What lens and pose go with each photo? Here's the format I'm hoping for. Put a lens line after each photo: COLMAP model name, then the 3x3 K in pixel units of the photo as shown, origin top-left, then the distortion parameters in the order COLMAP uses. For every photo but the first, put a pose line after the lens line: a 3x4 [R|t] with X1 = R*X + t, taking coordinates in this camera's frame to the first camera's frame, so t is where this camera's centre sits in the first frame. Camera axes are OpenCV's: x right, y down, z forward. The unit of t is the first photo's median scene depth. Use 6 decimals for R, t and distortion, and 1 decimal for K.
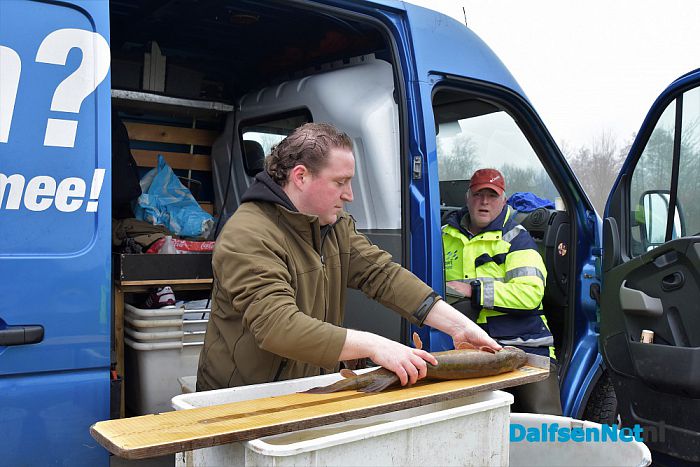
lens RADIAL K [[721.5, 0, 353.2], [0, 721.5, 228.5], [0, 0, 1]] dist [-0.105153, 0.000000]
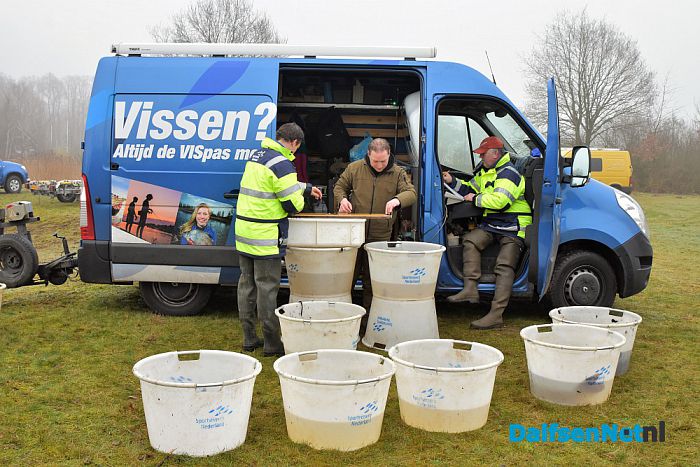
lens RADIAL K [[721.5, 0, 346.1], [0, 721.5, 233.0], [0, 0, 1]] dist [-0.105153, 0.000000]
pose [[0.775312, 0.059272, -0.628791, 2.009710], [-0.007769, 0.996406, 0.084345, 0.028467], [0.631531, -0.060509, 0.772986, -1.350454]]
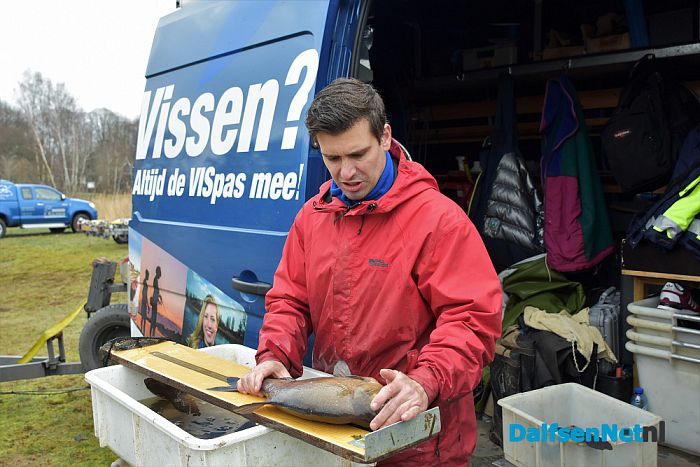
lens RADIAL K [[721.5, 0, 354.7], [0, 721.5, 231.7], [0, 0, 1]] dist [-0.105153, 0.000000]
pose [[0.054730, 0.050832, -0.997206, 0.898639], [0.002408, 0.998694, 0.051040, -0.031581], [0.998498, -0.005195, 0.054537, 1.041718]]
